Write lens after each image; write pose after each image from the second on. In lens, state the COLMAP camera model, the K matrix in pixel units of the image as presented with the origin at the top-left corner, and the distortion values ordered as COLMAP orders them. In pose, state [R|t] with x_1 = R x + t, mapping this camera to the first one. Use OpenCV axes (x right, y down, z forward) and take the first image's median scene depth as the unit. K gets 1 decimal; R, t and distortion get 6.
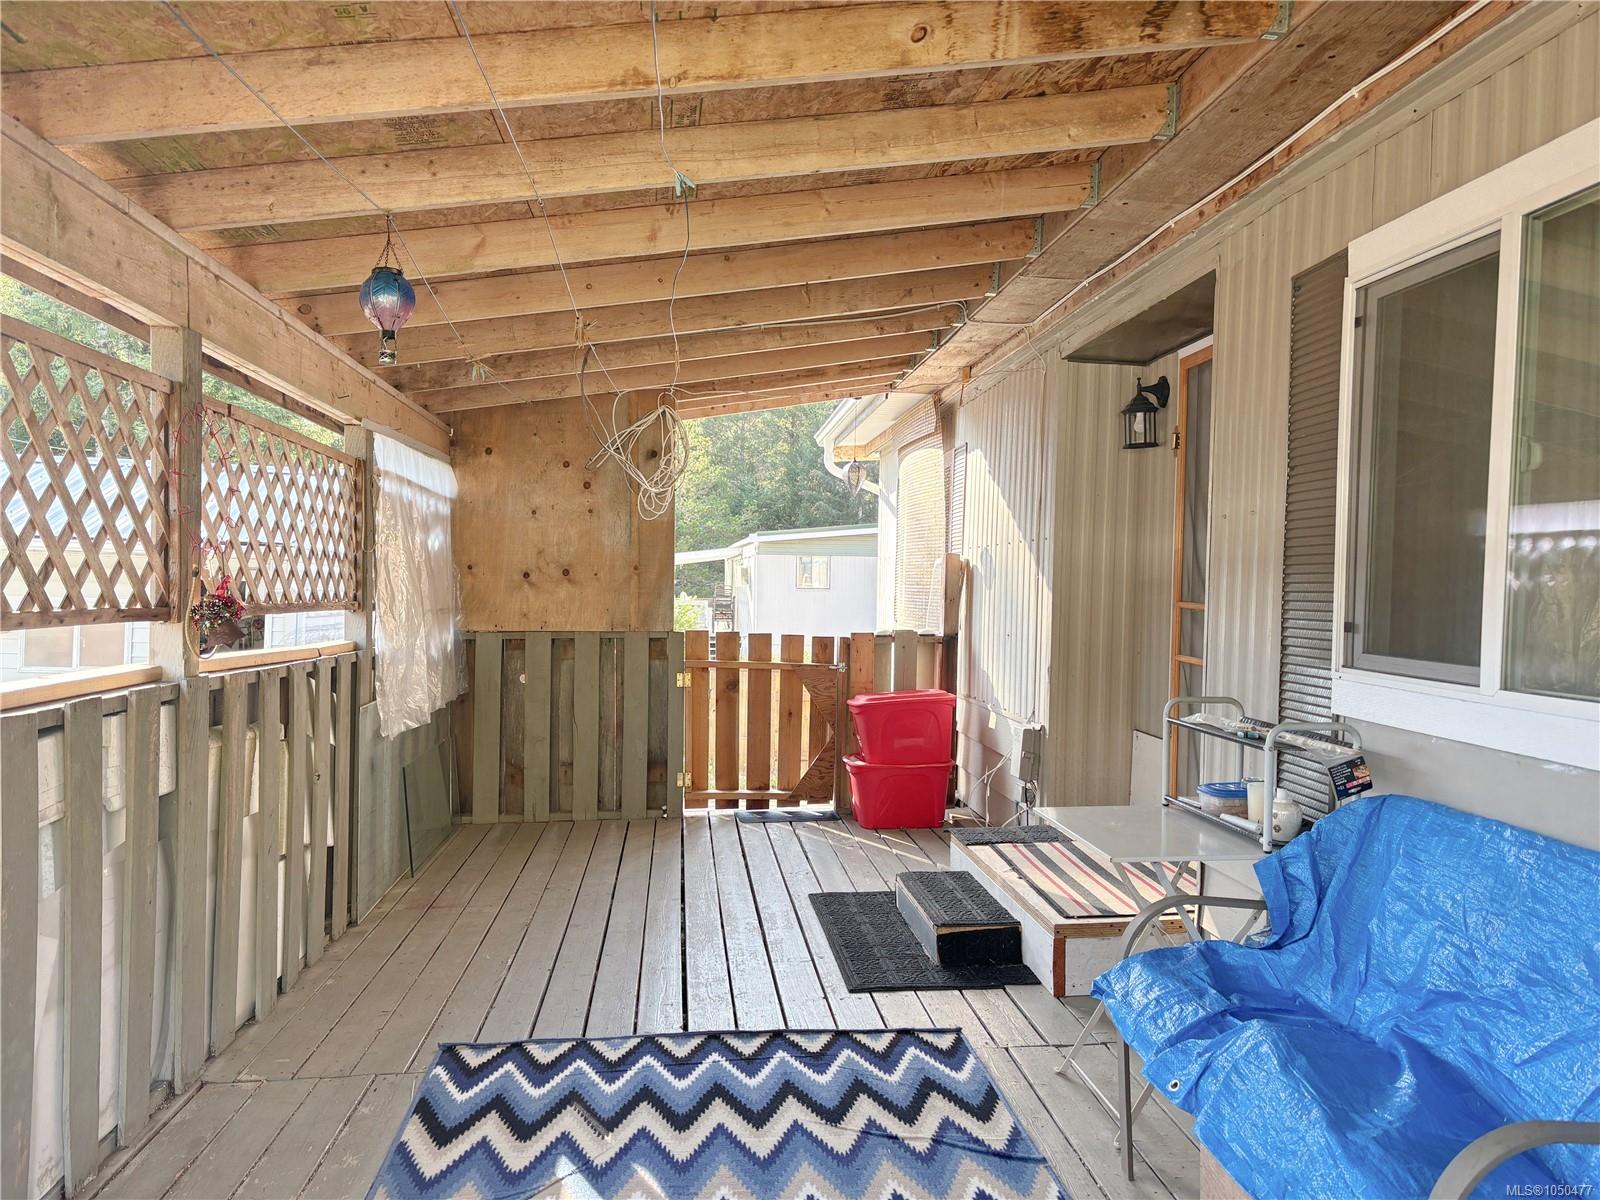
lens RADIAL K [[1206.3, 0, 800.0], [0, 1206.3, 600.0], [0, 0, 1]] dist [0.007674, 0.003900]
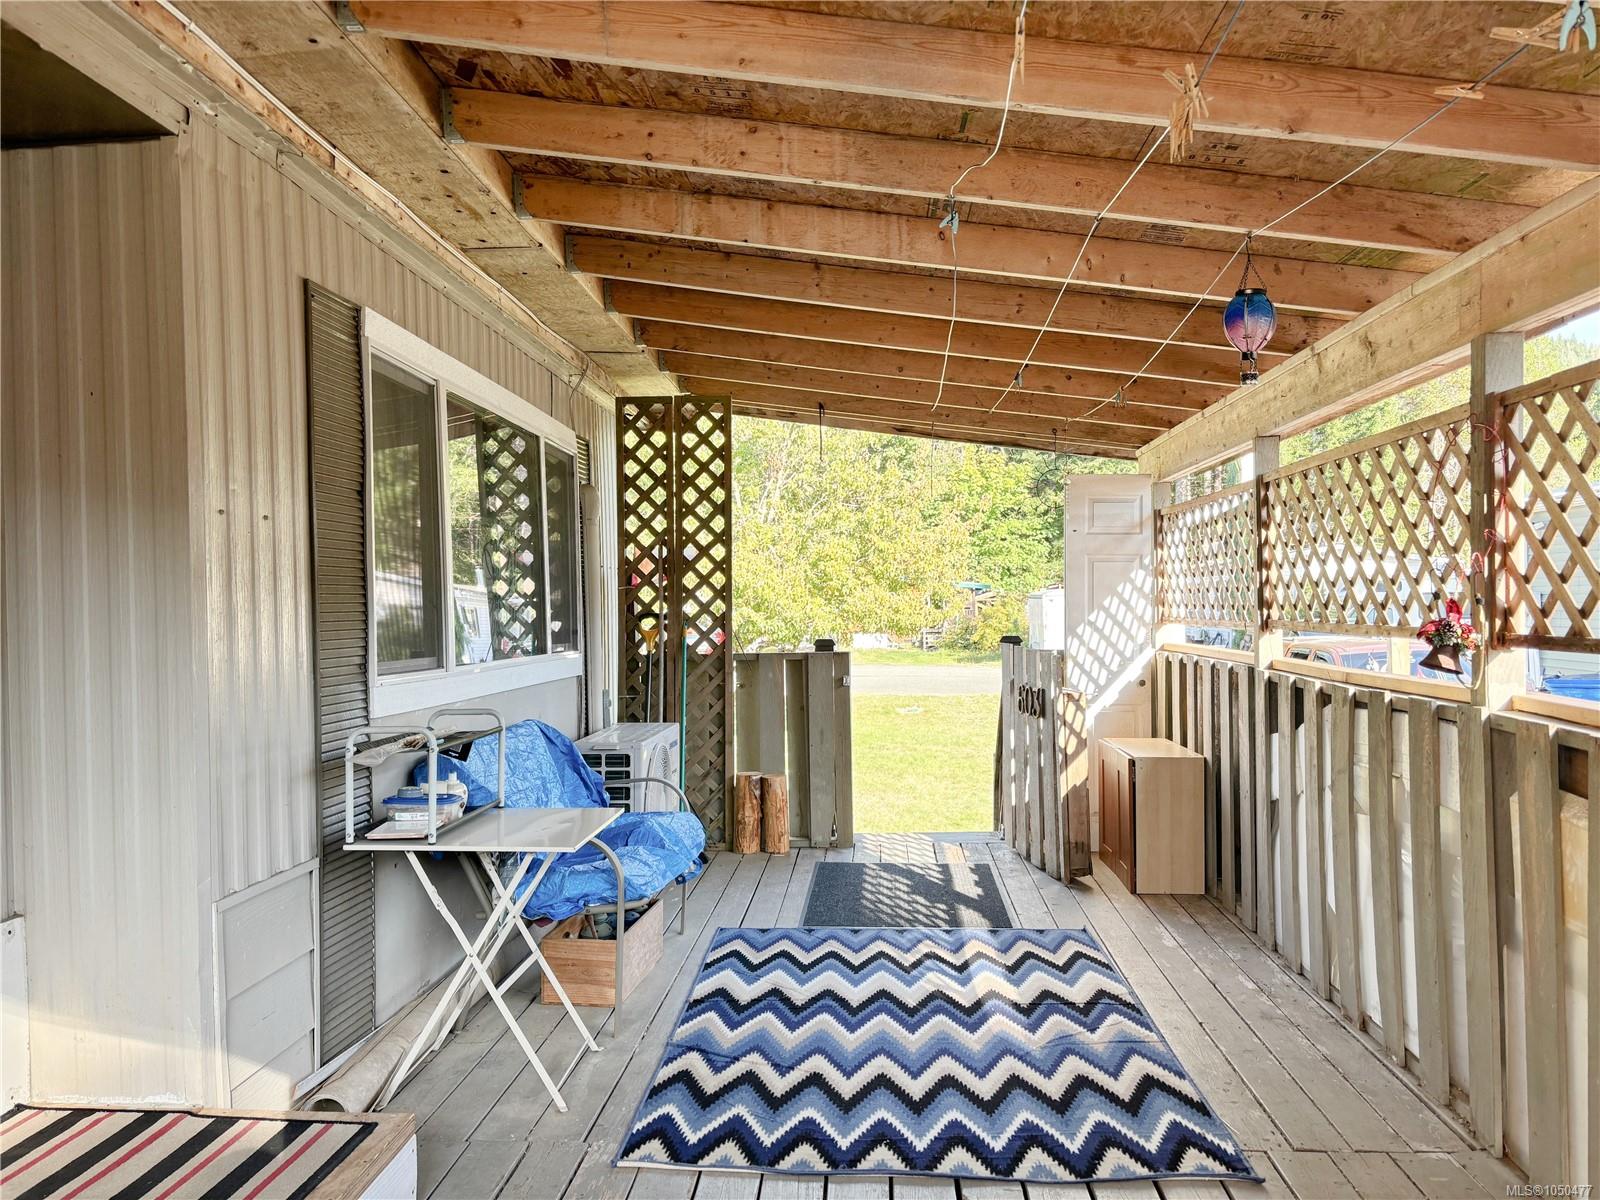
lens RADIAL K [[1206.3, 0, 800.0], [0, 1206.3, 600.0], [0, 0, 1]] dist [0.007674, 0.003900]
pose [[-0.985944, -0.003535, 0.167037, -0.139551], [-0.003860, 0.999991, -0.001621, -0.016463], [-0.167030, -0.002243, -0.985949, 2.020720]]
